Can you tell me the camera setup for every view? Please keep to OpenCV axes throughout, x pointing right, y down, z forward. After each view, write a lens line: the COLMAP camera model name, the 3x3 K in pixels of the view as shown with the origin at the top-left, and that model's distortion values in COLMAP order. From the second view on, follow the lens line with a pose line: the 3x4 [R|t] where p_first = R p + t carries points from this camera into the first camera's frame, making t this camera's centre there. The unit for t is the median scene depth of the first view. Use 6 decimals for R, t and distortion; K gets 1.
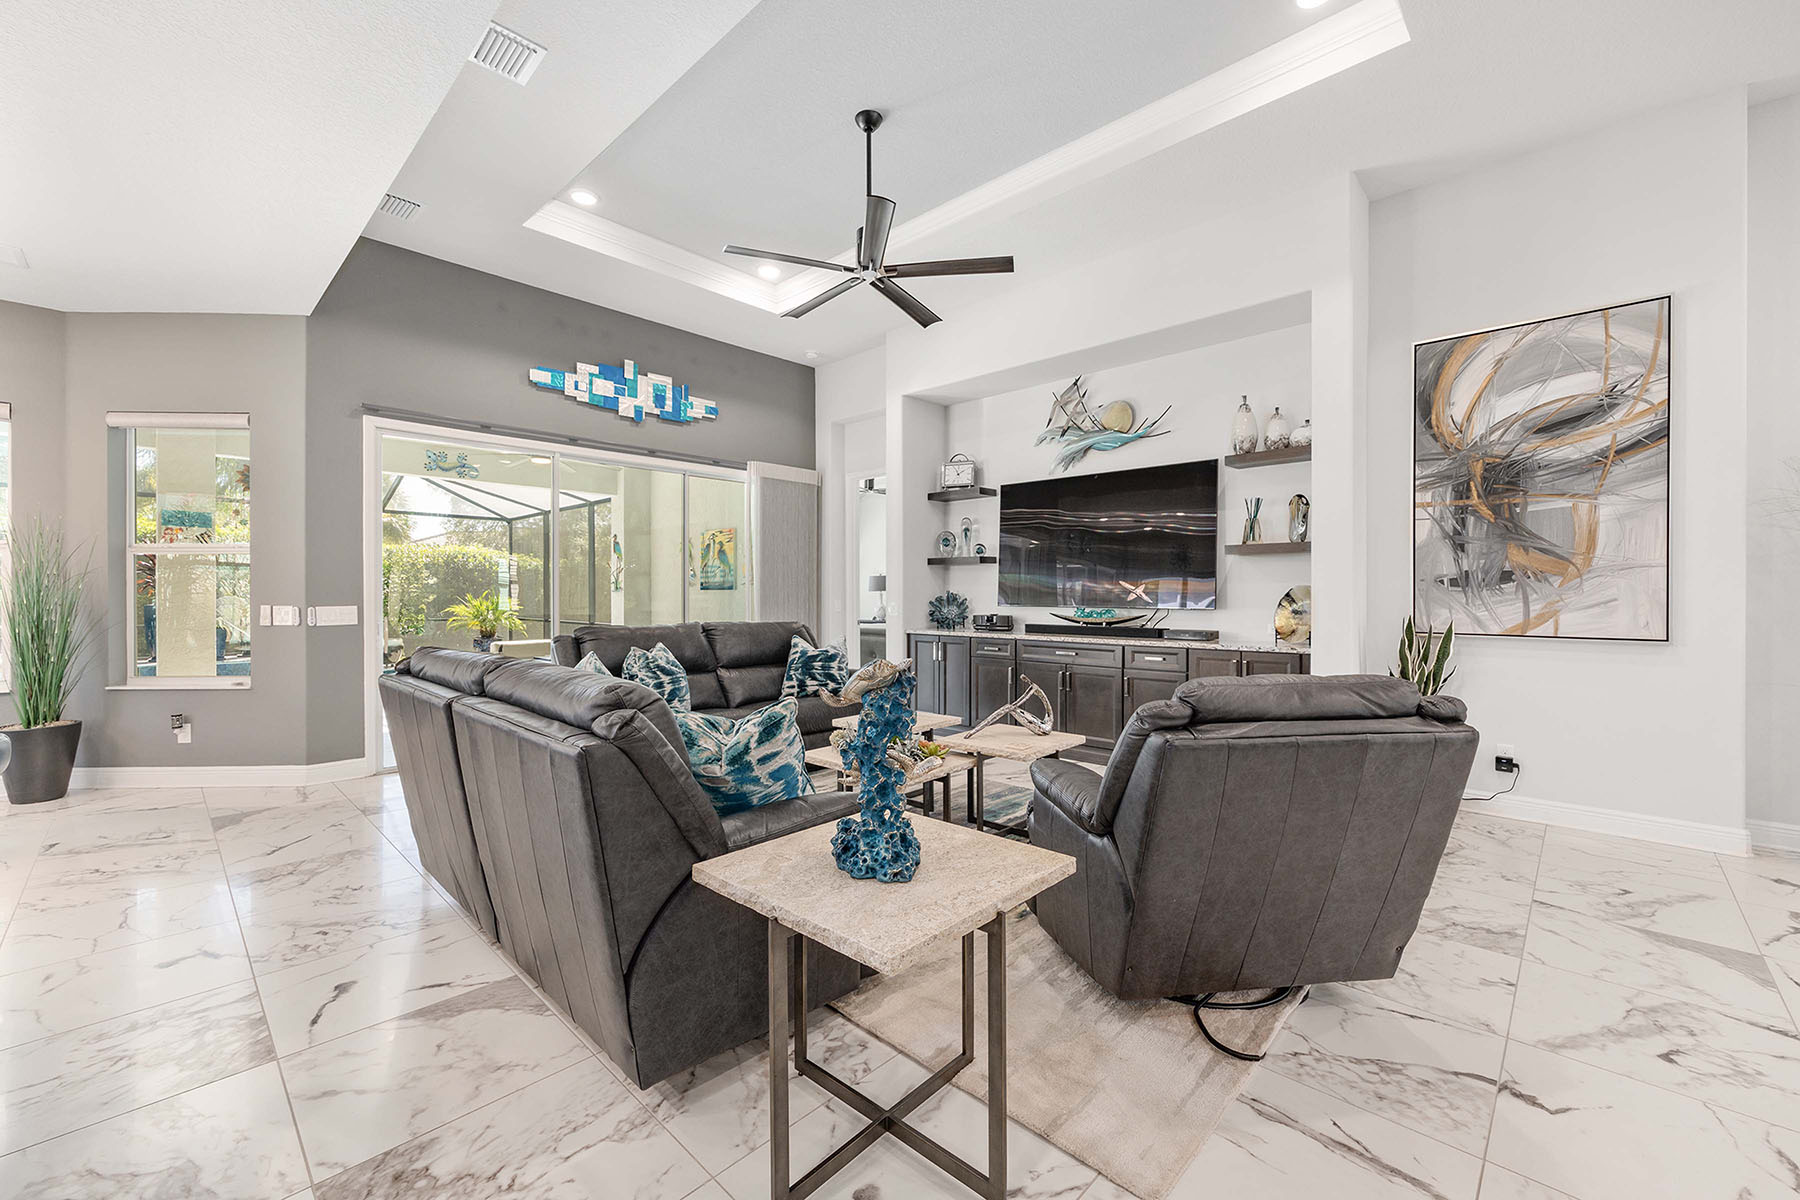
lens RADIAL K [[722.9, 0, 915.9], [0, 722.9, 591.1], [0, 0, 1]] dist [-0.000271, 0.000262]
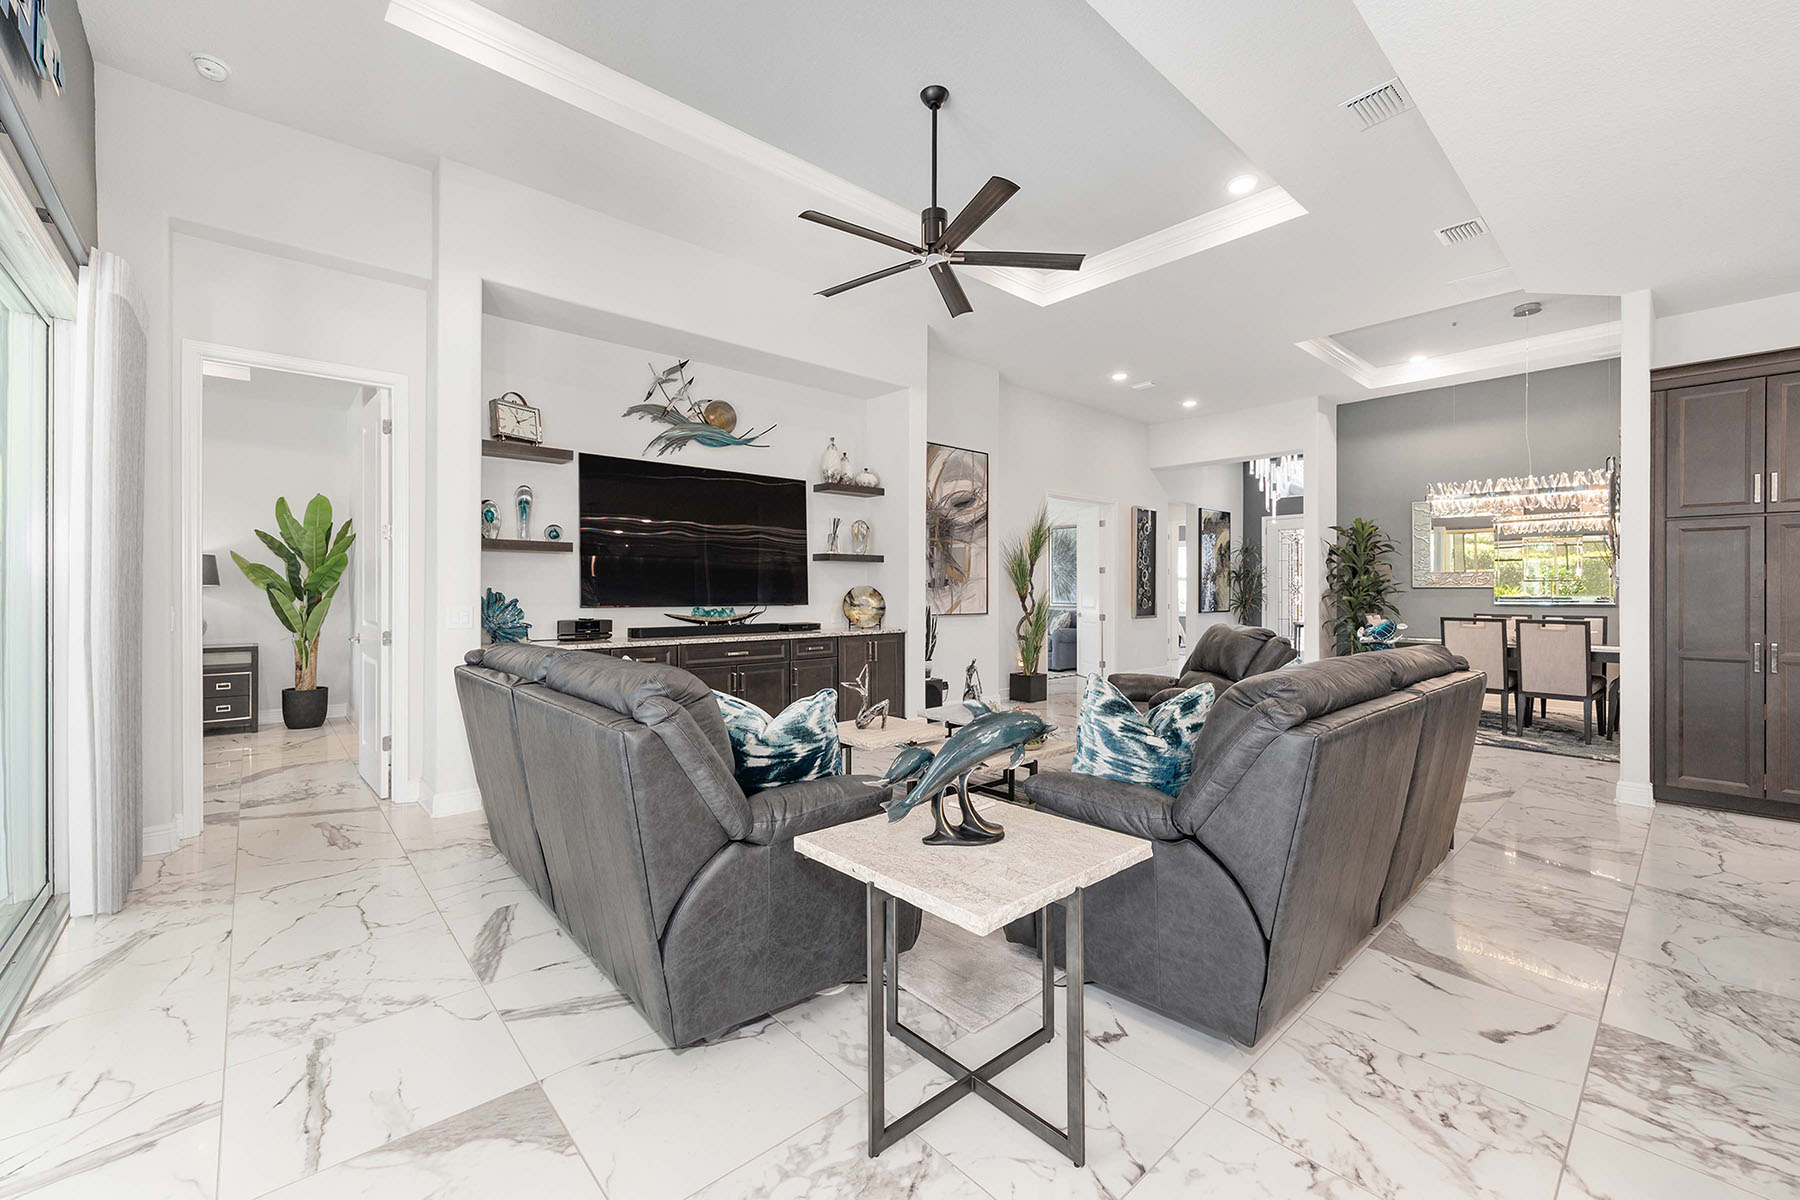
lens RADIAL K [[722.9, 0, 895.9], [0, 722.9, 591.5], [0, 0, 1]] dist [-0.000271, 0.000262]
pose [[0.088009, -0.000435, 0.996120, -0.815667], [-0.003663, 0.999993, 0.000760, 0.001161], [-0.996113, -0.003715, 0.088007, 0.776632]]
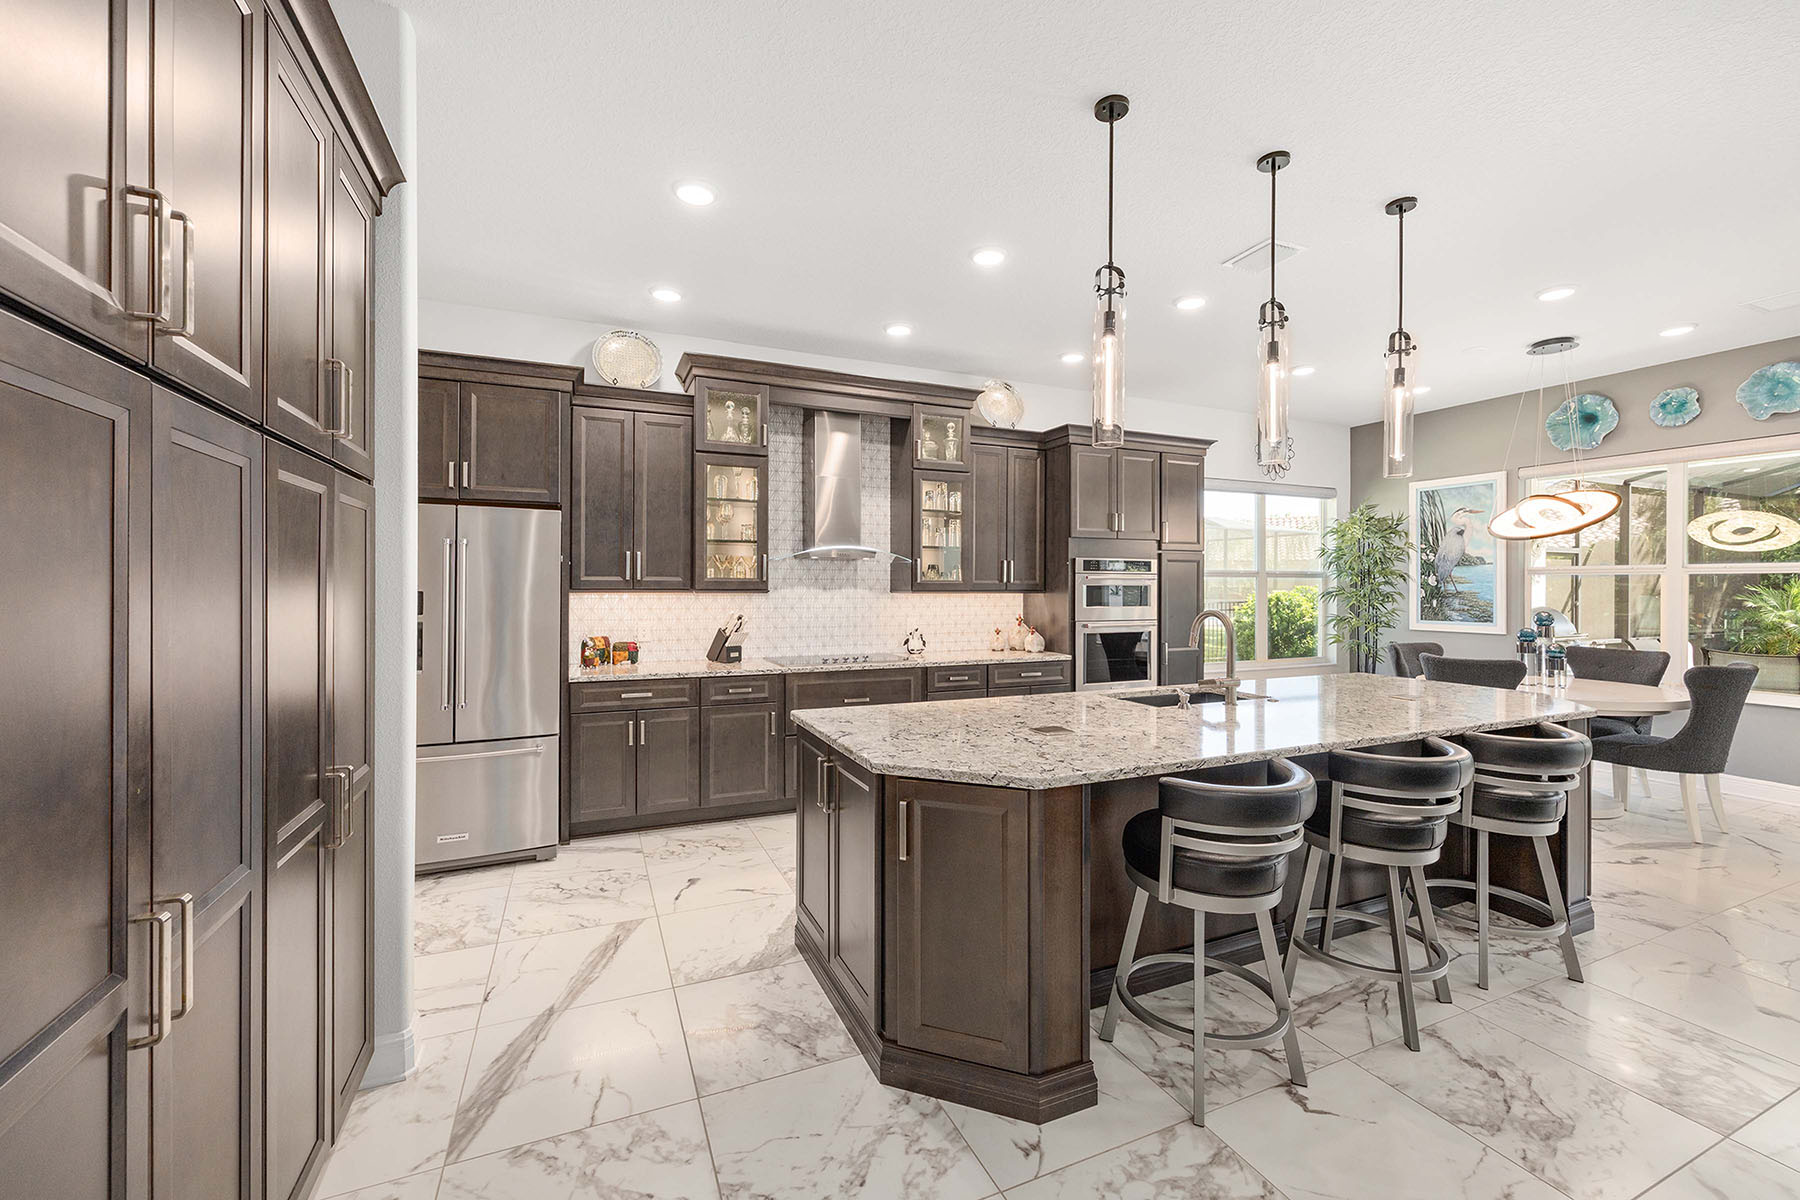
lens RADIAL K [[722.9, 0, 899.6], [0, 722.9, 584.6], [0, 0, 1]] dist [-0.000271, 0.000262]
pose [[-0.392945, -0.003704, -0.919554, 0.168955], [-0.000501, 0.999993, -0.003814, -0.030929], [0.919562, -0.001038, -0.392944, 0.146619]]
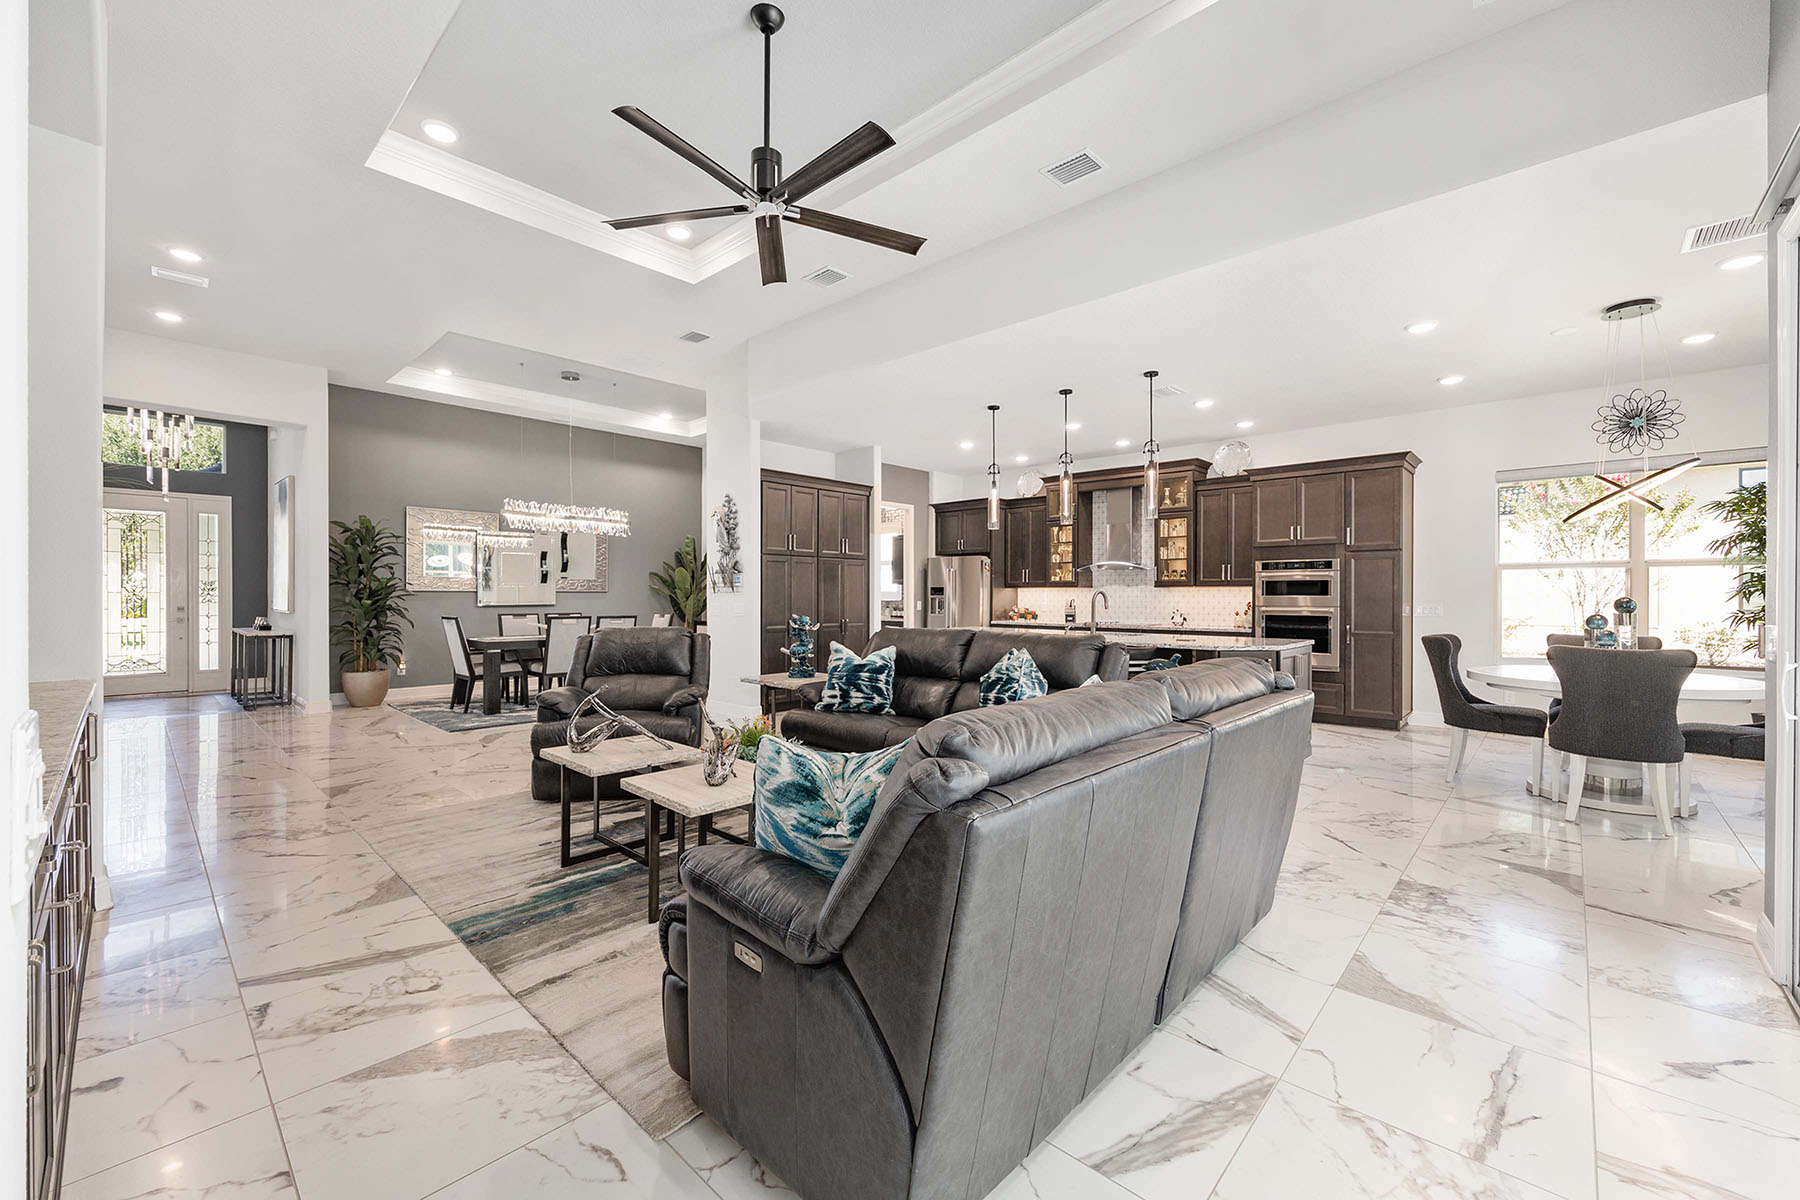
lens RADIAL K [[722.9, 0, 921.6], [0, 722.9, 603.1], [0, 0, 1]] dist [-0.000271, 0.000262]
pose [[-0.999868, -0.001217, -0.016184, -0.184902], [-0.001326, 0.999976, 0.006746, 0.003886], [0.016176, 0.006767, -0.999846, 1.472904]]
